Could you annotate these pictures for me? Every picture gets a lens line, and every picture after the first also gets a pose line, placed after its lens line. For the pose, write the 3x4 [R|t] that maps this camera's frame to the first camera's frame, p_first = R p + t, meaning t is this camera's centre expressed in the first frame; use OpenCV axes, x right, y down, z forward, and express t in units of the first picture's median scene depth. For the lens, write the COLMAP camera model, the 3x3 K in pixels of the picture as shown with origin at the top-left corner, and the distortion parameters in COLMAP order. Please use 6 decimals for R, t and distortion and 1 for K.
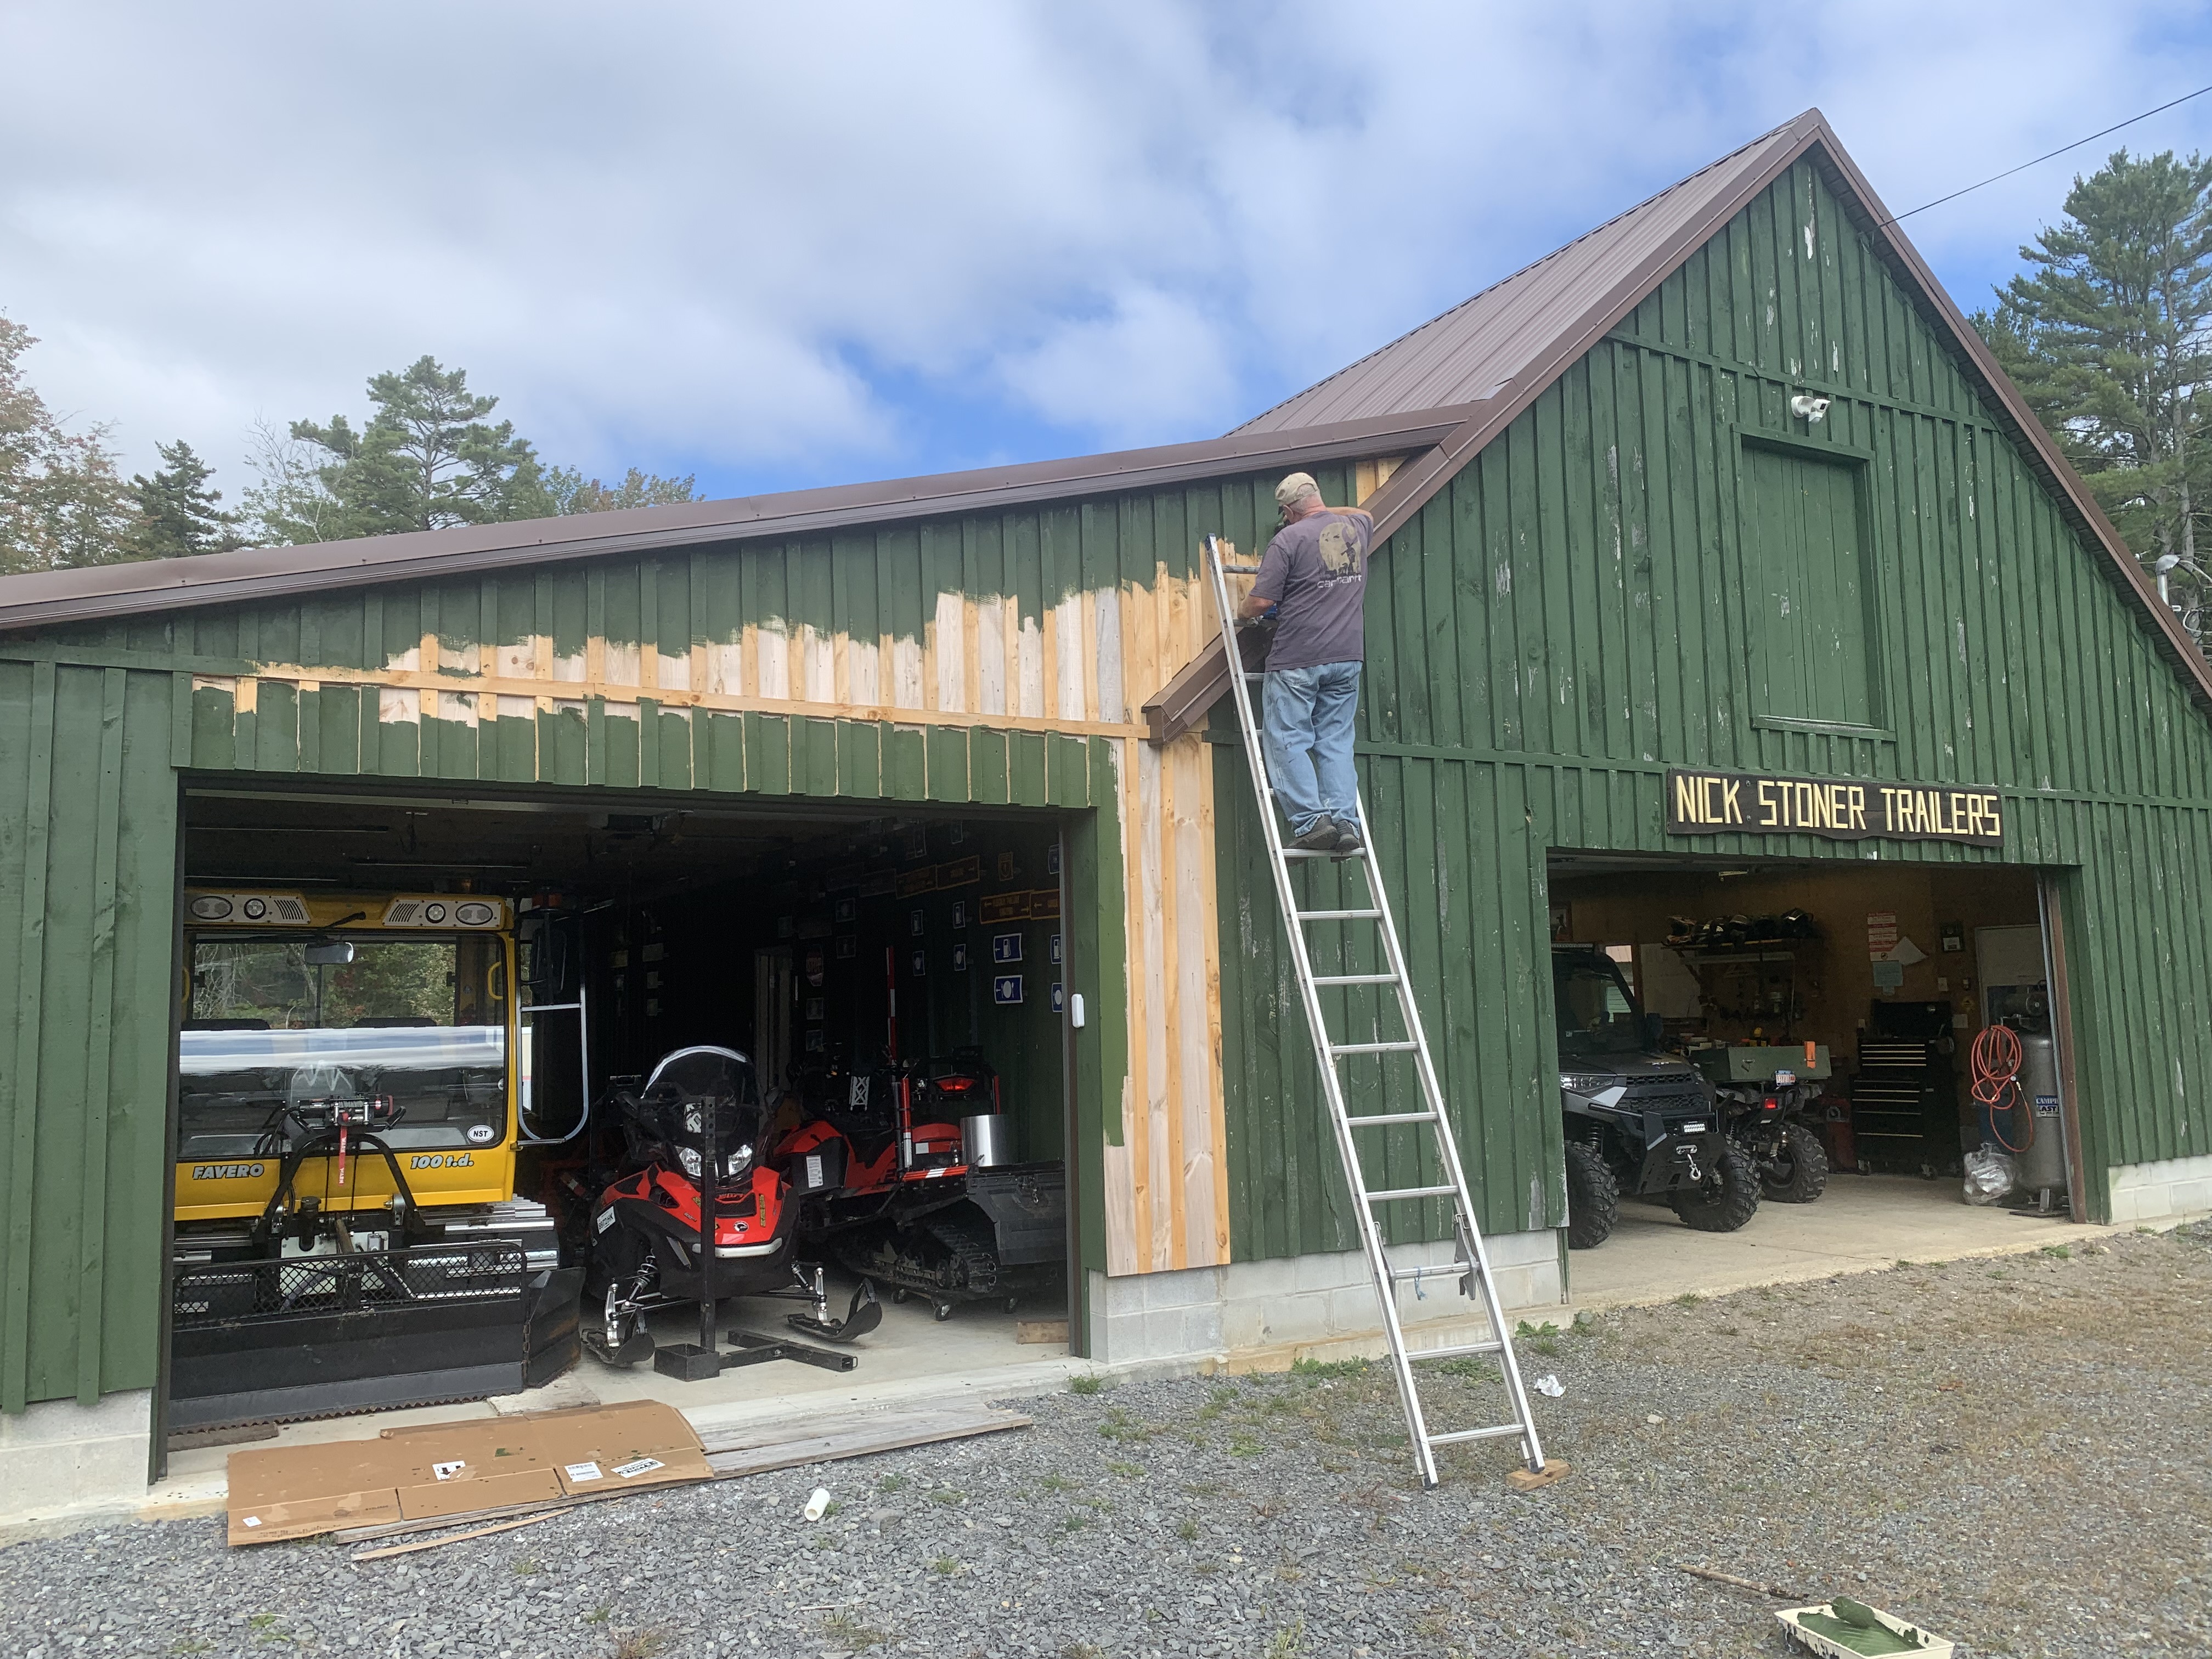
lens RADIAL K [[1702.8, 0, 1106.0], [0, 1702.8, 829.5], [0, 0, 1]] dist [0.015259, -0.012576]
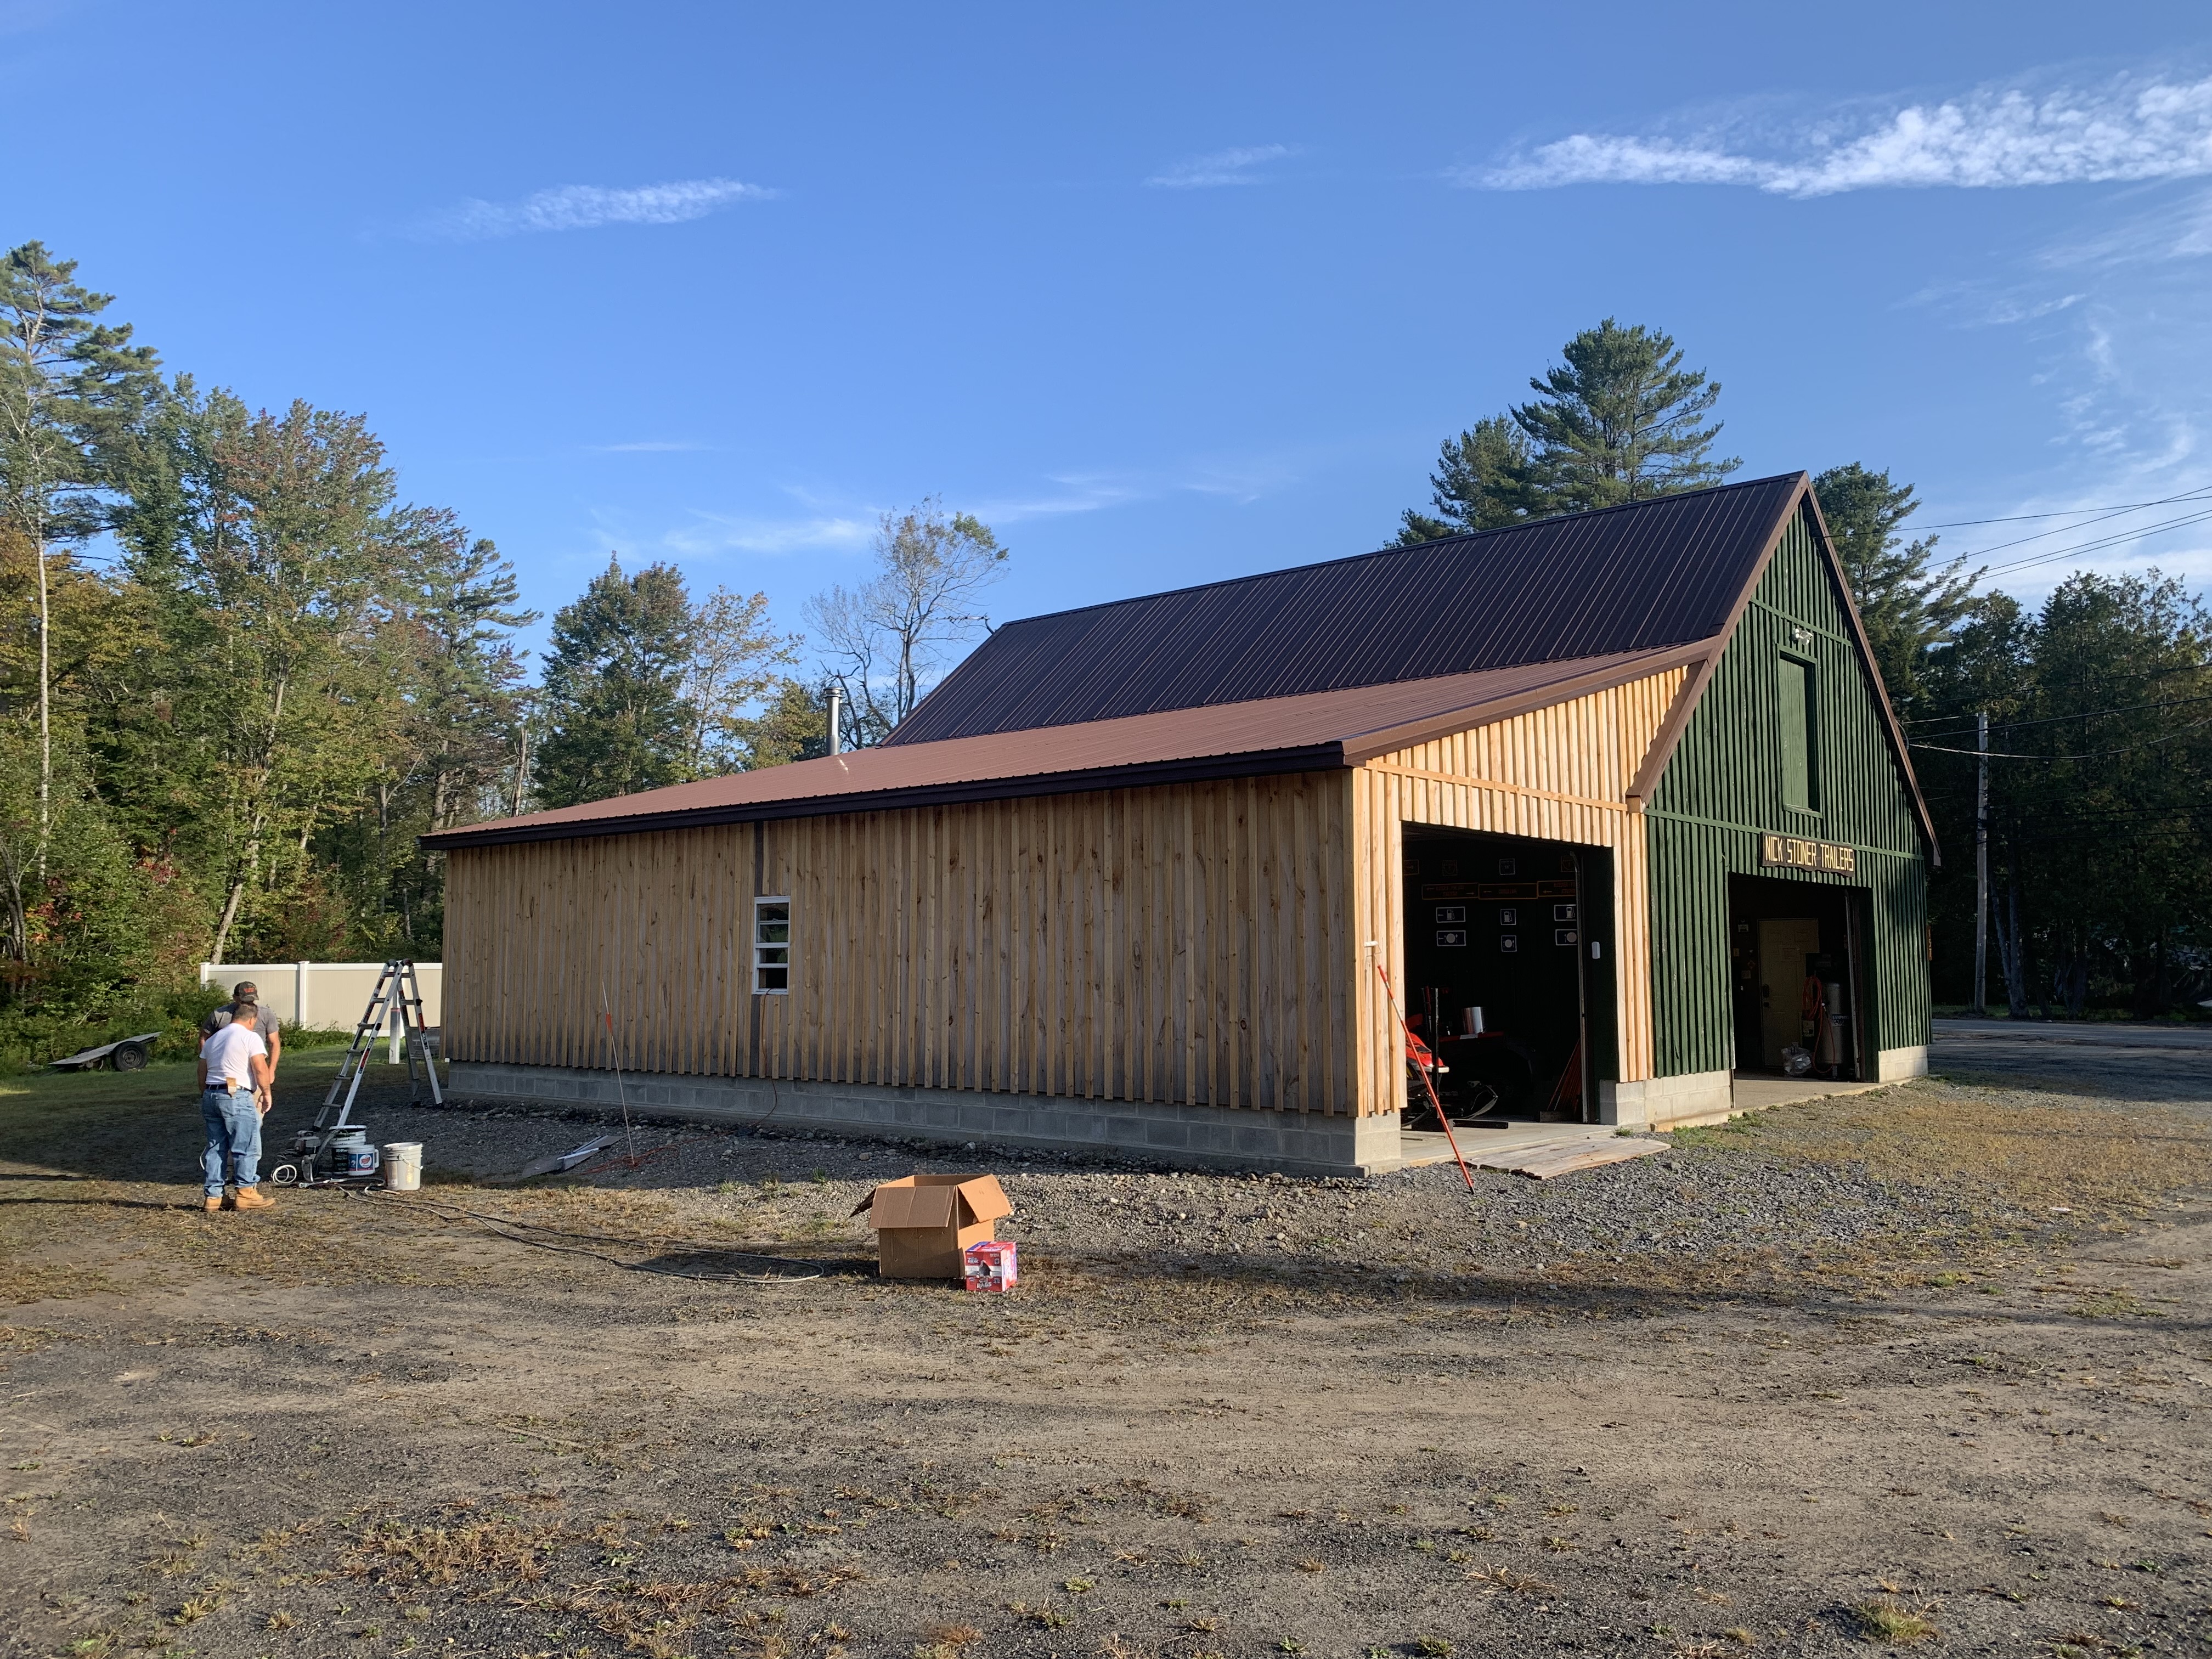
lens RADIAL K [[1688.1, 0, 1128.4], [0, 1688.1, 822.5], [0, 0, 1]] dist [0.002608, -0.000839]
pose [[0.939586, 0.053361, 0.338128, -0.944277], [-0.058774, 0.998255, 0.005783, -0.015625], [-0.337229, -0.025307, 0.941082, -0.515877]]
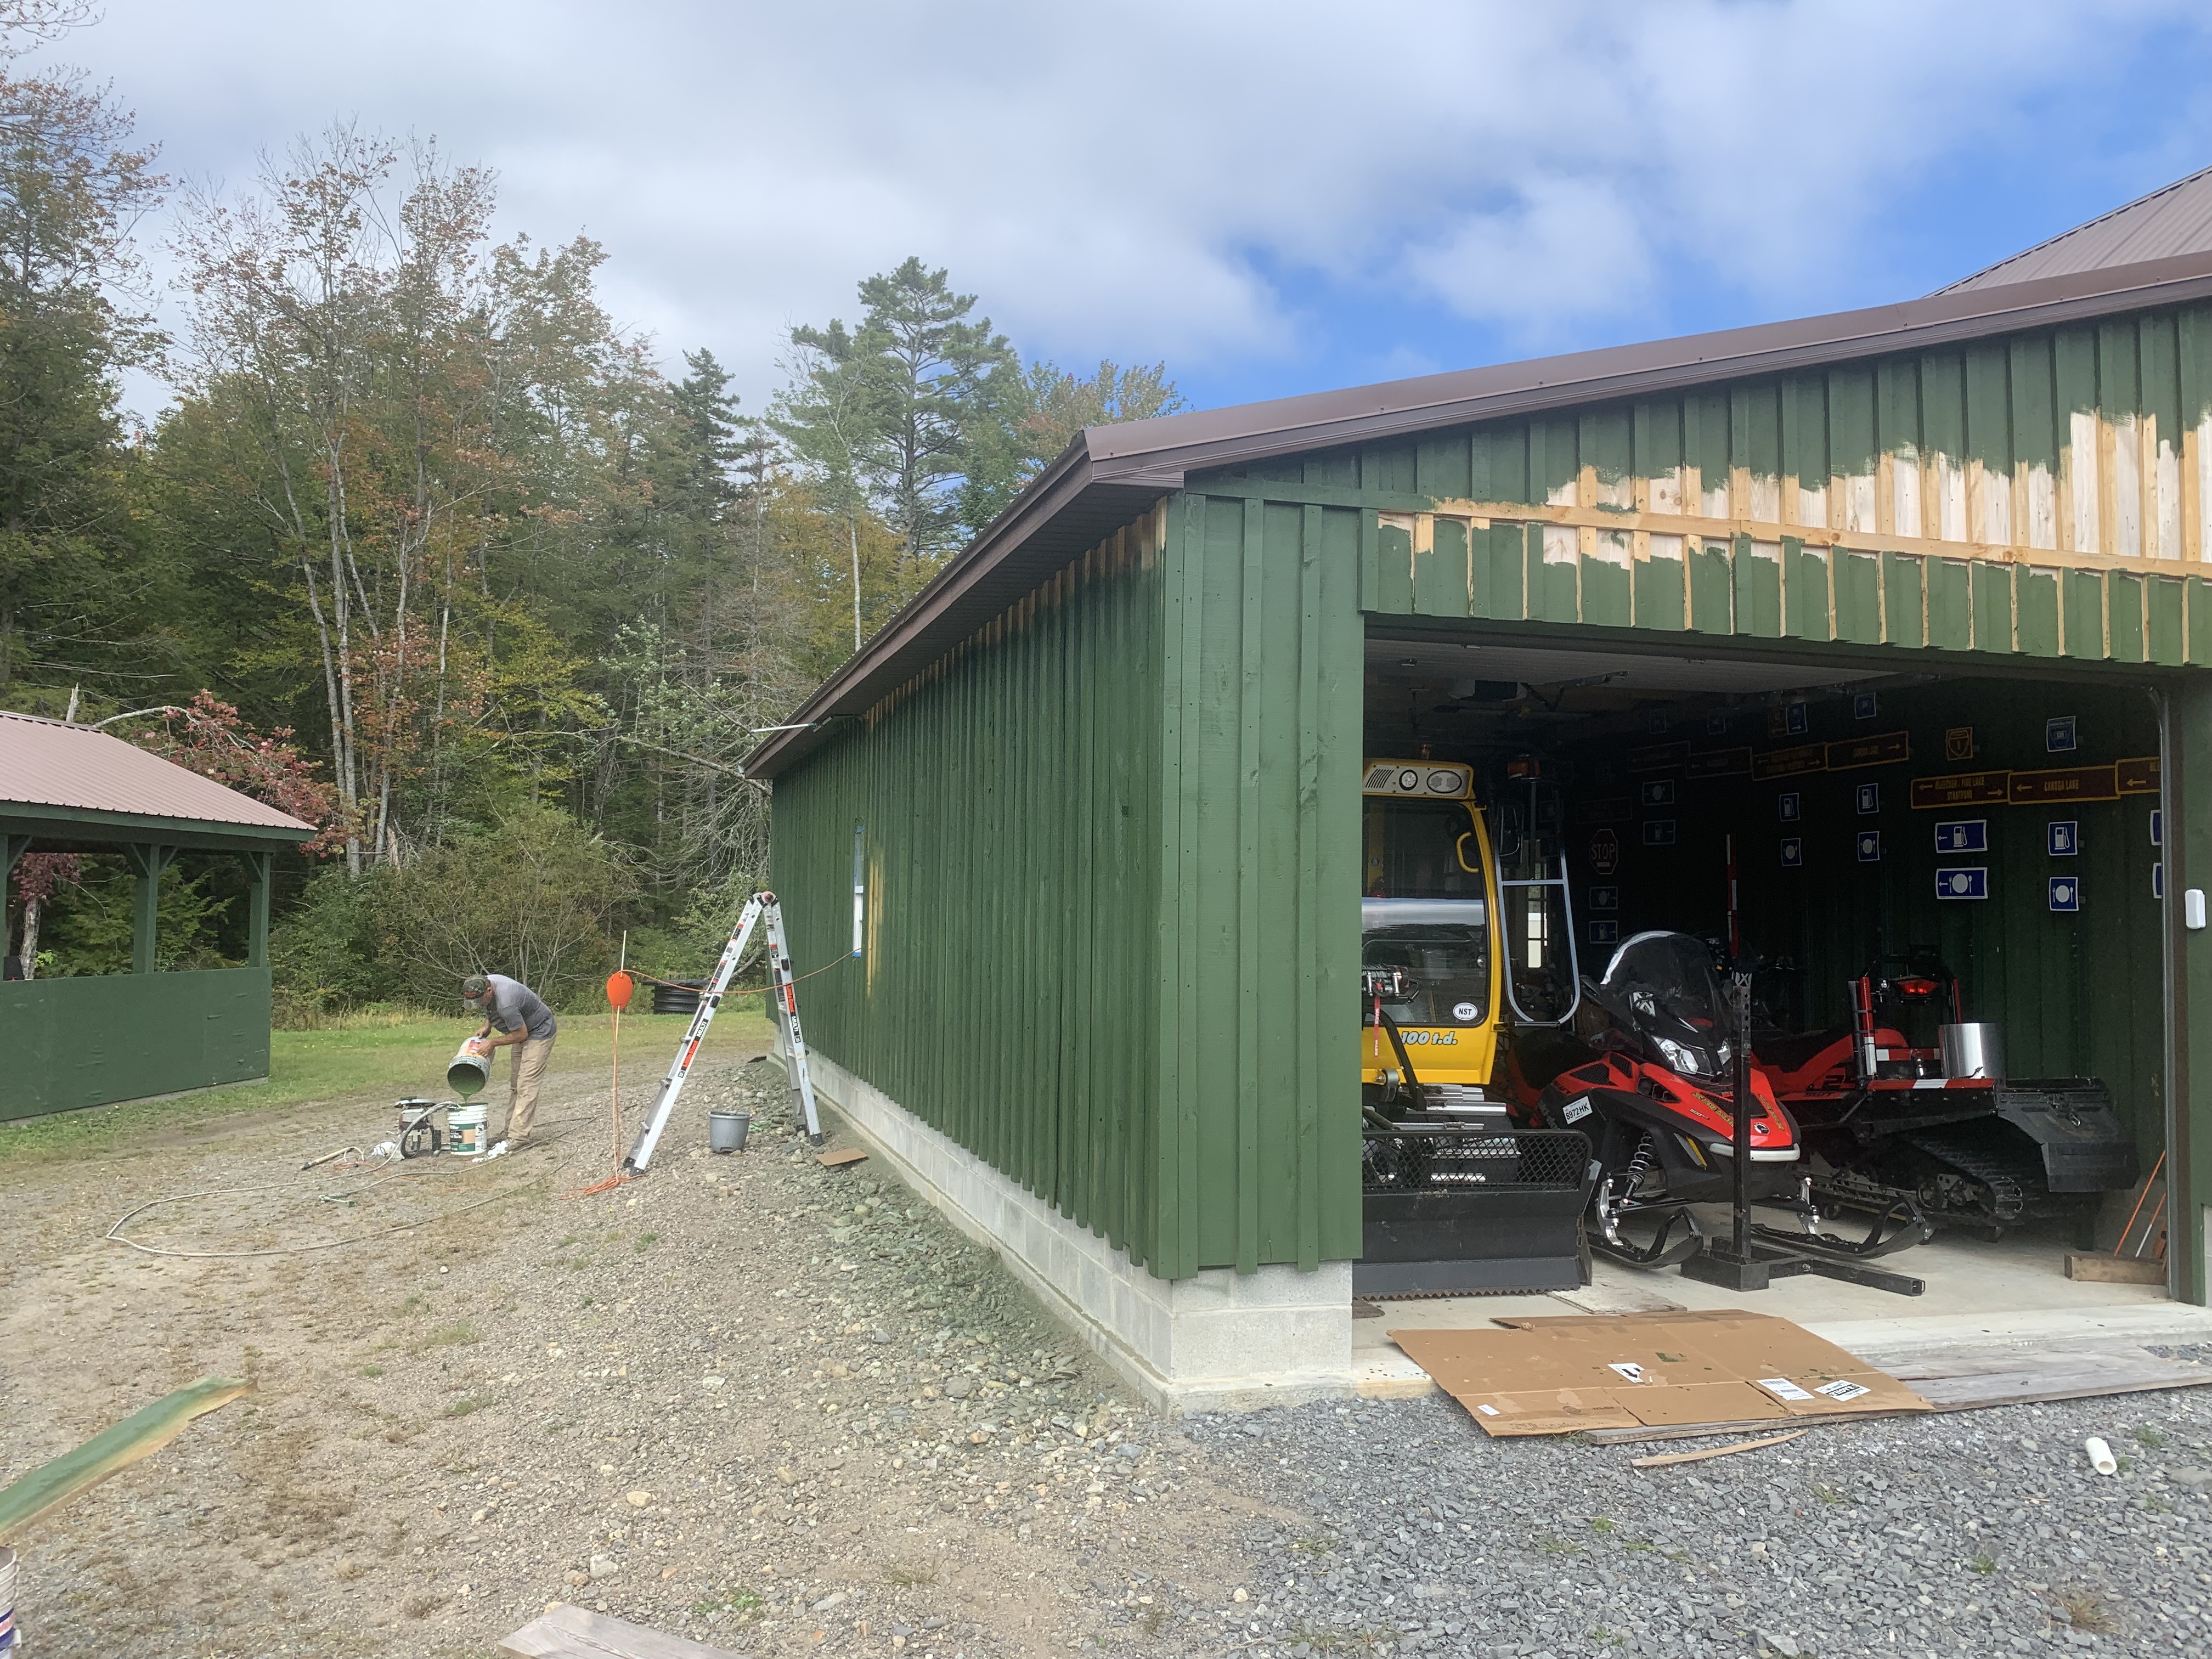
lens RADIAL K [[1705.5, 0, 1106.0], [0, 1705.5, 829.5], [0, 0, 1]] dist [0.038676, -0.023419]
pose [[0.973142, 0.024767, -0.228869, -0.278530], [-0.010981, 0.998058, 0.061311, 0.016517], [0.229943, -0.057151, 0.971525, 0.028483]]
